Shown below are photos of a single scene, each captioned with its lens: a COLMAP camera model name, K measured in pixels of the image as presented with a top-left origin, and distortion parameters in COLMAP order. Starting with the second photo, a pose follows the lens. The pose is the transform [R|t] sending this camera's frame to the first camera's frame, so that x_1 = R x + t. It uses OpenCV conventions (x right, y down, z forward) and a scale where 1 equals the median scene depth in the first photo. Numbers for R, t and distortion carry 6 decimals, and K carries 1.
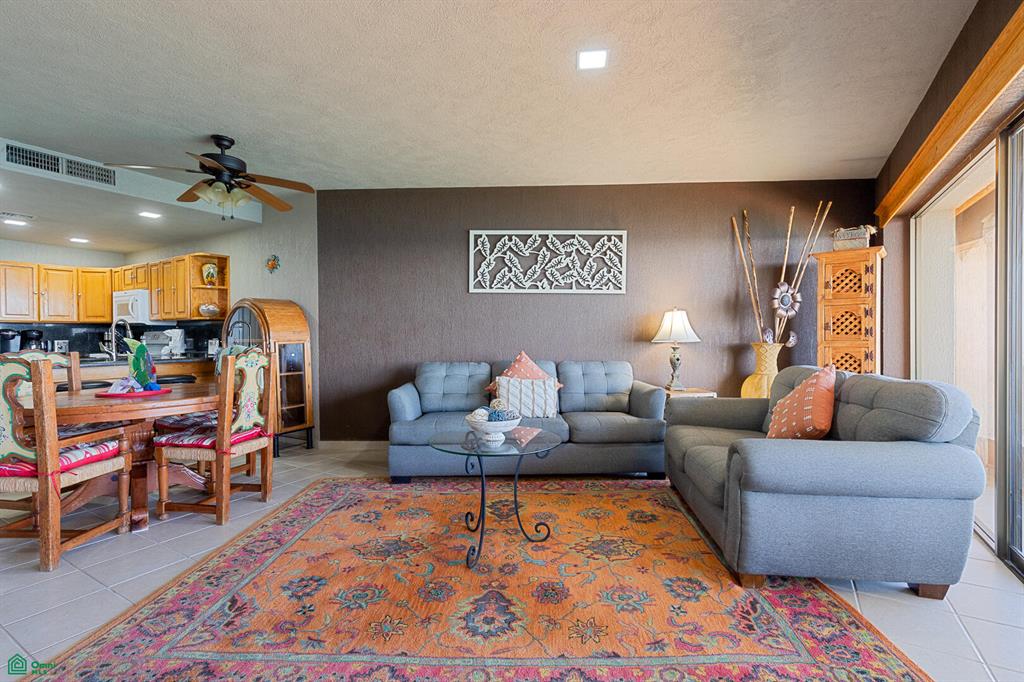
lens RADIAL K [[467.0, 0, 513.1], [0, 467.0, 340.6], [0, 0, 1]] dist [-0.000414, 0.000050]
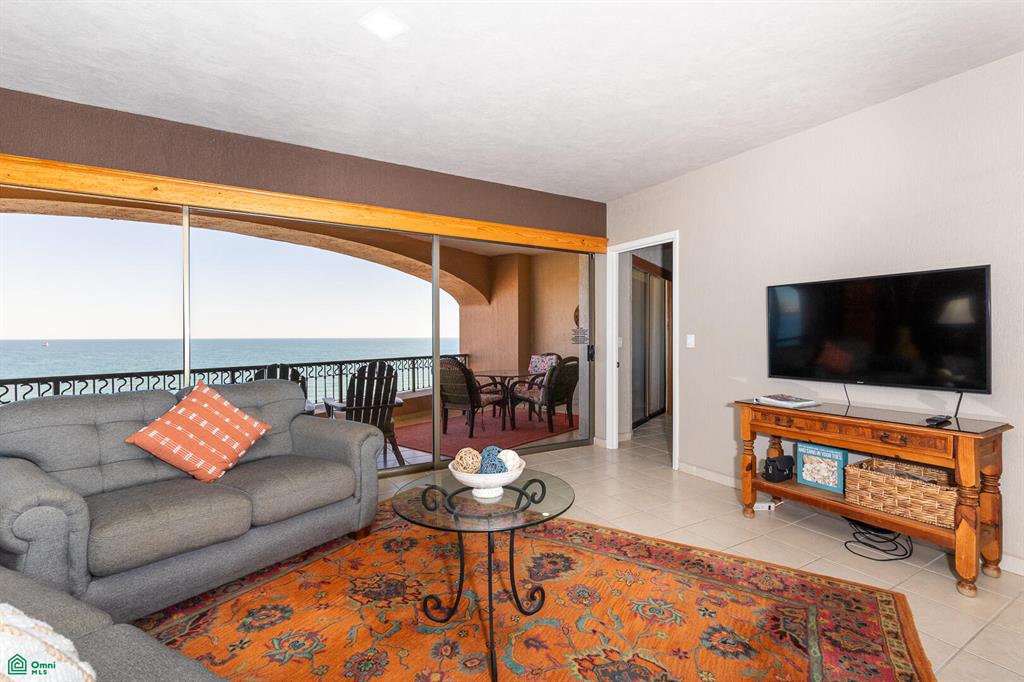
lens RADIAL K [[465.2, 0, 511.6], [0, 465.2, 338.8], [0, 0, 1]] dist [-0.000393, -0.000110]
pose [[-0.879574, 0.005933, 0.475725, -0.236296], [0.012470, 0.999866, 0.010586, -0.024136], [-0.475599, 0.015243, -0.879530, 0.896705]]
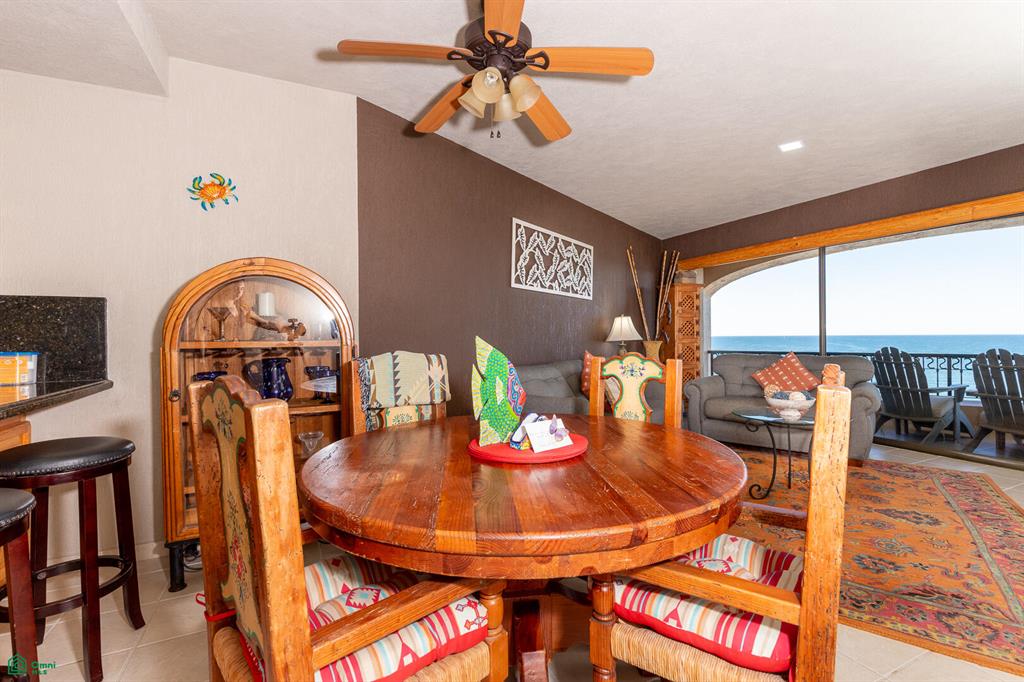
lens RADIAL K [[467.0, 0, 514.1], [0, 467.0, 341.7], [0, 0, 1]] dist [-0.000414, 0.000050]
pose [[0.556253, -0.008908, 0.830966, -0.842214], [0.008302, 0.999952, 0.005163, -0.002791], [-0.830972, 0.004027, 0.556300, 0.504253]]
